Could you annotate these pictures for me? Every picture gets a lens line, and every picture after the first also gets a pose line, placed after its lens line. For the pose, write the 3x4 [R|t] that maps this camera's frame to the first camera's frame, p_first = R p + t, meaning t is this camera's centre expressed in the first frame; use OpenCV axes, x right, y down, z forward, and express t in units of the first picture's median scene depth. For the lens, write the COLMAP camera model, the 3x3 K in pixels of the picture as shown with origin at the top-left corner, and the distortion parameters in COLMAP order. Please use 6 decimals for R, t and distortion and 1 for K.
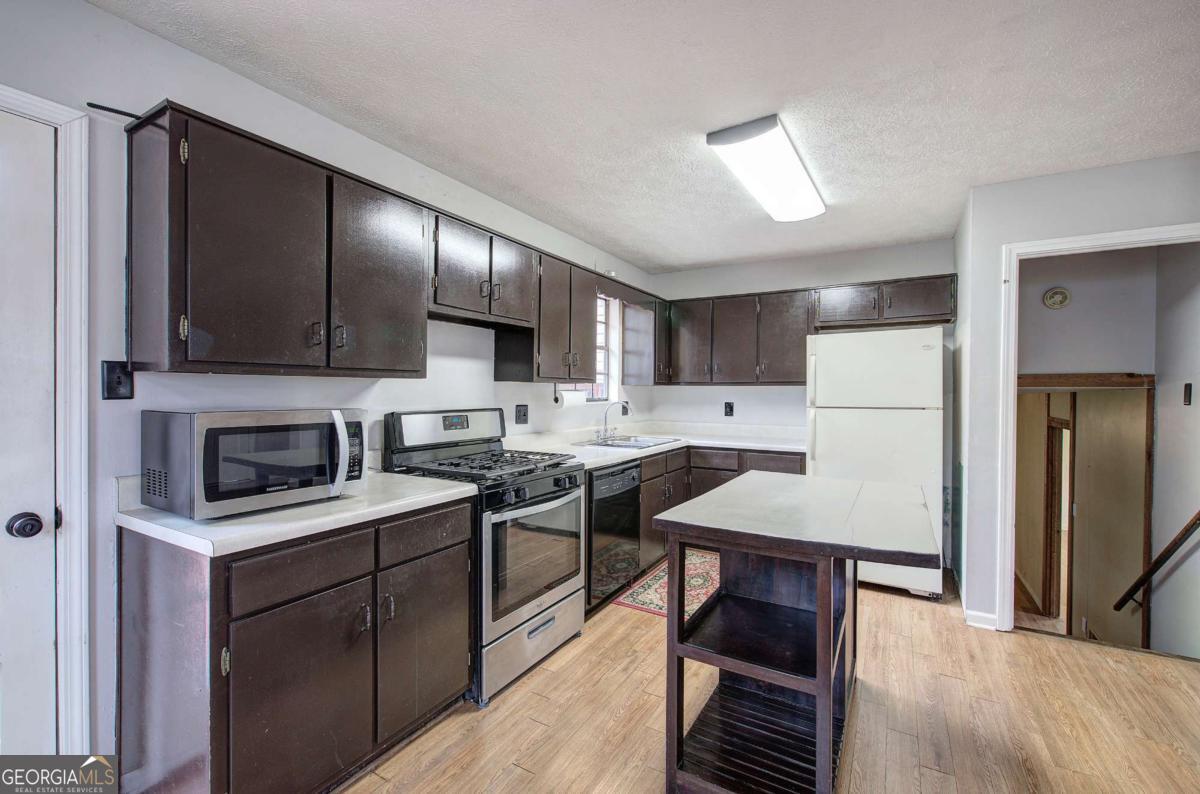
lens RADIAL K [[507.5, 0, 602.8], [0, 507.5, 395.7], [0, 0, 1]] dist [-0.005734, 0.001901]
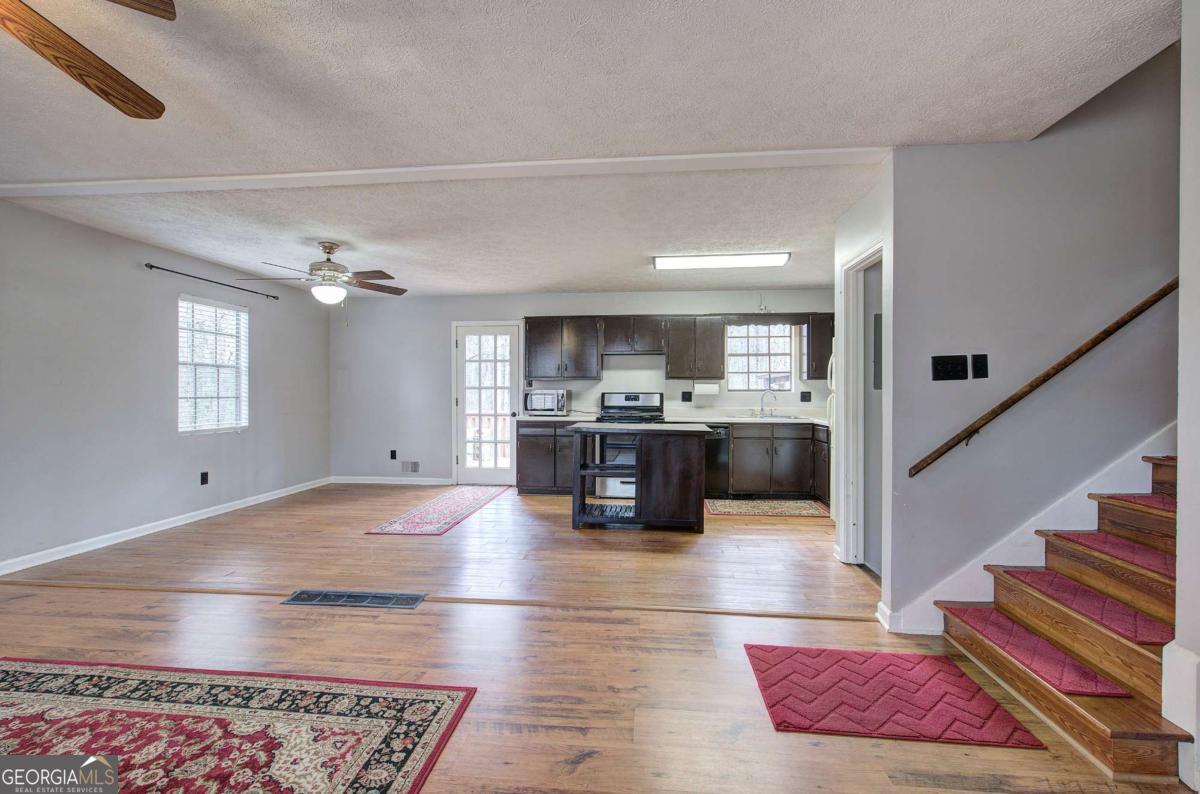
lens RADIAL K [[507.5, 0, 601.9], [0, 507.5, 395.5], [0, 0, 1]] dist [-0.005734, 0.001901]
pose [[0.418557, 0.000352, -0.908190, 1.675089], [-0.006951, 0.999972, -0.002816, 0.045633], [0.908164, 0.007491, 0.418548, -0.098841]]
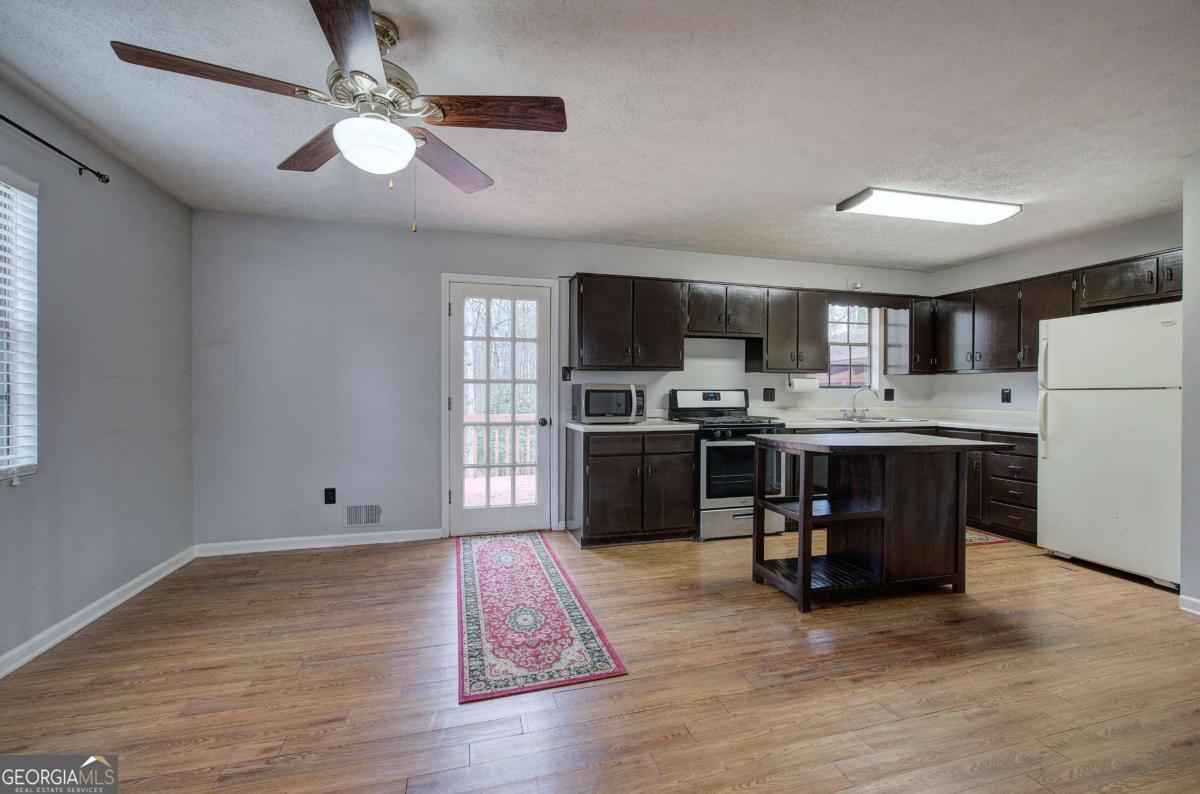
lens RADIAL K [[507.5, 0, 602.5], [0, 507.5, 395.1], [0, 0, 1]] dist [-0.005734, 0.001901]
pose [[0.720862, 0.000799, -0.693078, 0.599557], [-0.004242, 0.999986, -0.003260, 0.051729], [0.693066, 0.005290, 0.720855, -0.465303]]
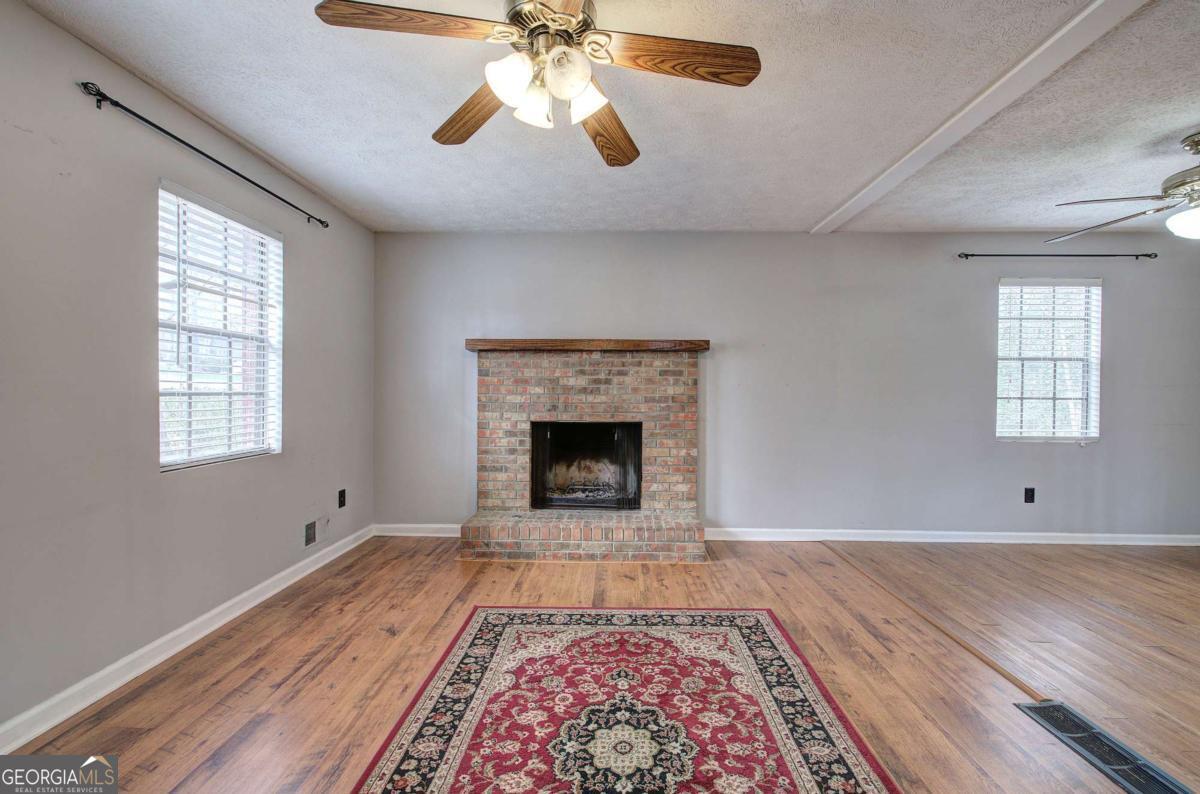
lens RADIAL K [[507.5, 0, 603.3], [0, 507.5, 396.3], [0, 0, 1]] dist [-0.005734, 0.001901]
pose [[-0.876507, -0.008112, -0.481321, 1.292126], [-0.016433, 0.999779, 0.013076, 0.053825], [0.481109, 0.019371, -0.876447, 0.063500]]
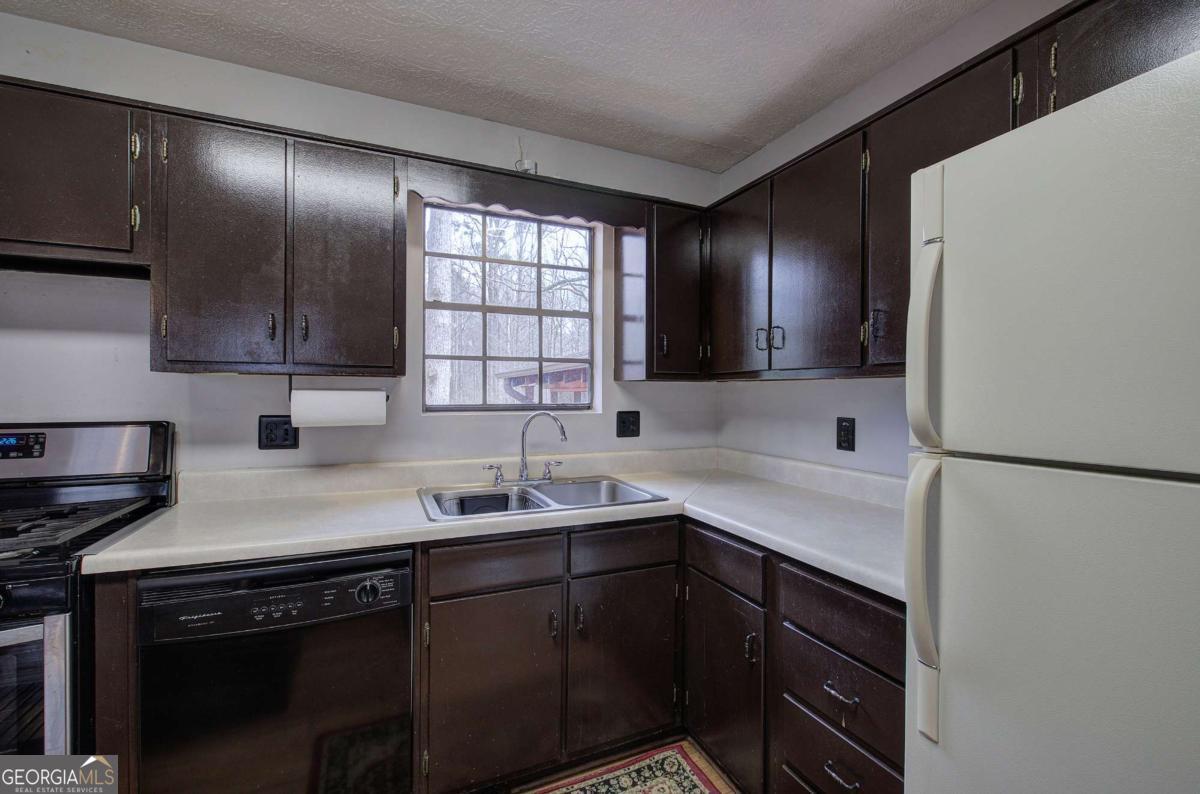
lens RADIAL K [[507.5, 0, 602.7], [0, 507.5, 395.8], [0, 0, 1]] dist [-0.005734, 0.001901]
pose [[0.813394, -0.000513, -0.581714, 0.536738], [-0.005020, 0.999956, -0.007900, -0.001468], [0.581692, 0.009346, 0.813355, 0.876576]]
